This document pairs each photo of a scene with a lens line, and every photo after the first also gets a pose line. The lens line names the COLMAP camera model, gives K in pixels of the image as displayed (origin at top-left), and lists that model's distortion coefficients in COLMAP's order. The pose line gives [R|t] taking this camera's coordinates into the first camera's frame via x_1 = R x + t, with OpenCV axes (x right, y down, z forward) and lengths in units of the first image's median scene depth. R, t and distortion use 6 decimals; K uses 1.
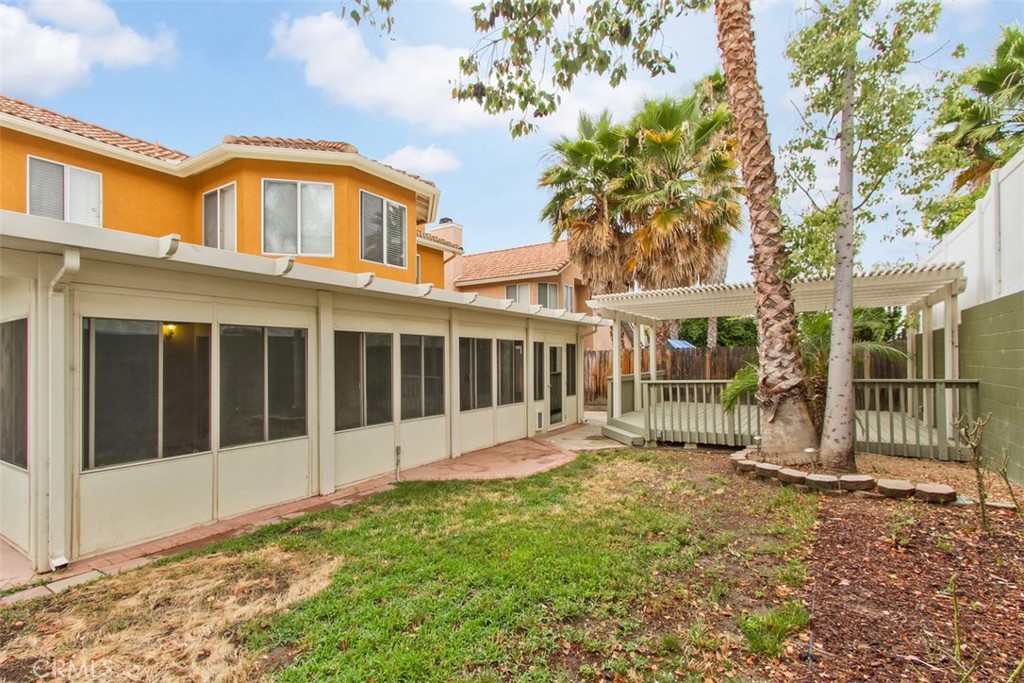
lens RADIAL K [[469.4, 0, 514.3], [0, 469.4, 356.1], [0, 0, 1]] dist [0.000081, -0.000135]
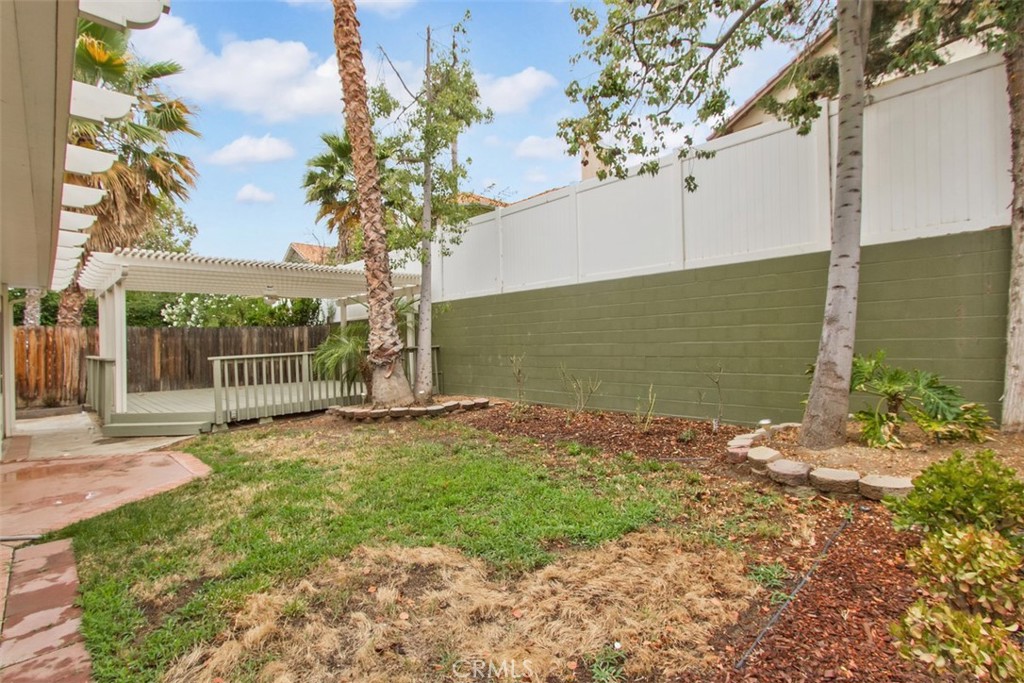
lens RADIAL K [[489.1, 0, 512.0], [0, 489.1, 341.5], [0, 0, 1]] dist [0.000167, -0.000139]
pose [[0.236195, 0.003271, 0.971700, -0.684663], [0.014623, 0.999869, -0.006921, 0.052750], [-0.971596, 0.015844, 0.236116, 0.332834]]
